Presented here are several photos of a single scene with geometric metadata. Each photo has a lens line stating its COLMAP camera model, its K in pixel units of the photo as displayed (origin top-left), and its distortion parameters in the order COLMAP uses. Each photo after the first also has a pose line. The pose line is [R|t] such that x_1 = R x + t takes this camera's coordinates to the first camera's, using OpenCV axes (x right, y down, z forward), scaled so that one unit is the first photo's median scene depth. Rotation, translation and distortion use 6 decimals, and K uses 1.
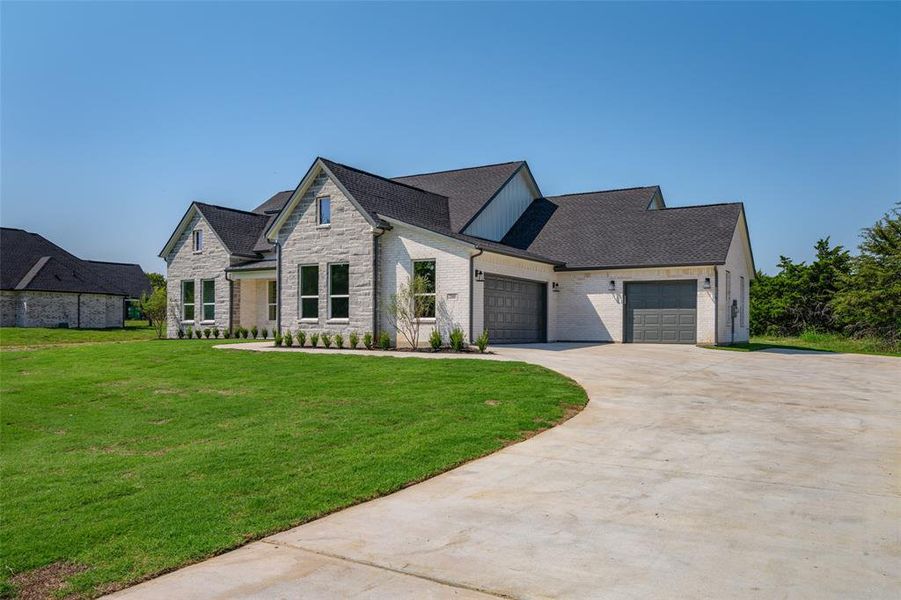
lens RADIAL K [[691.8, 0, 430.8], [0, 691.8, 324.7], [0, 0, 1]] dist [0.016307, 0.011792]
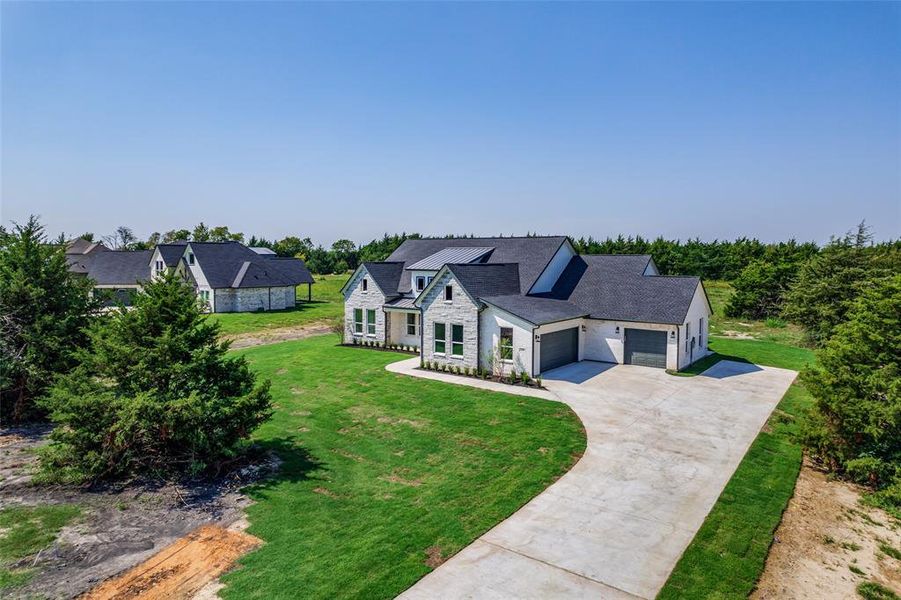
lens RADIAL K [[555.9, 0, 451.4], [0, 555.9, 297.8], [0, 0, 1]] dist [-0.001643, 0.000257]
pose [[0.996582, 0.003622, -0.082527, -0.030247], [0.002185, 0.997533, 0.070171, -0.250349], [0.082578, -0.070111, 0.994115, -0.395361]]
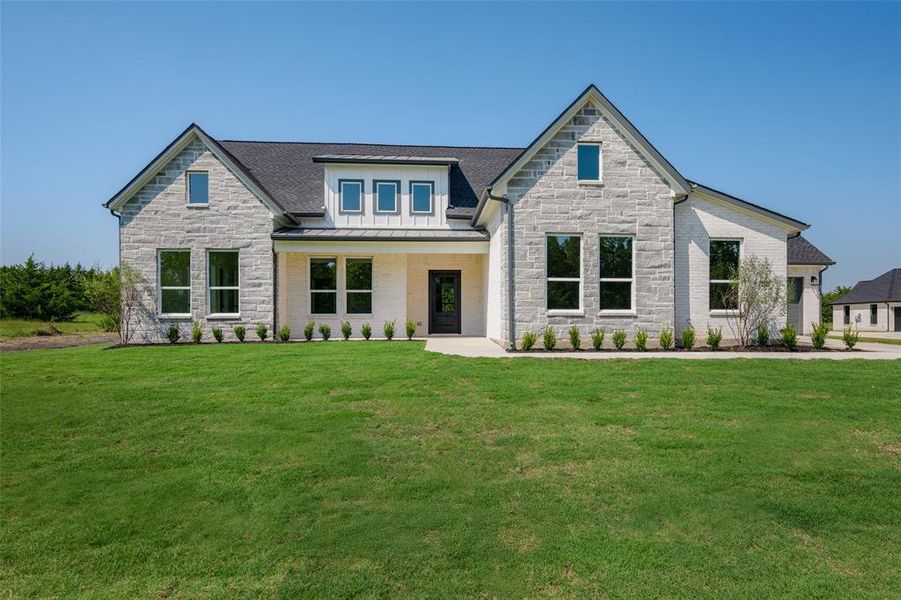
lens RADIAL K [[555.9, 0, 490.7], [0, 555.9, 324.8], [0, 0, 1]] dist [-0.001643, 0.000257]
pose [[0.799372, -0.009458, 0.600762, -0.584890], [0.004592, 0.999943, 0.009632, 0.000420], [-0.600819, -0.004941, 0.799370, 0.593331]]
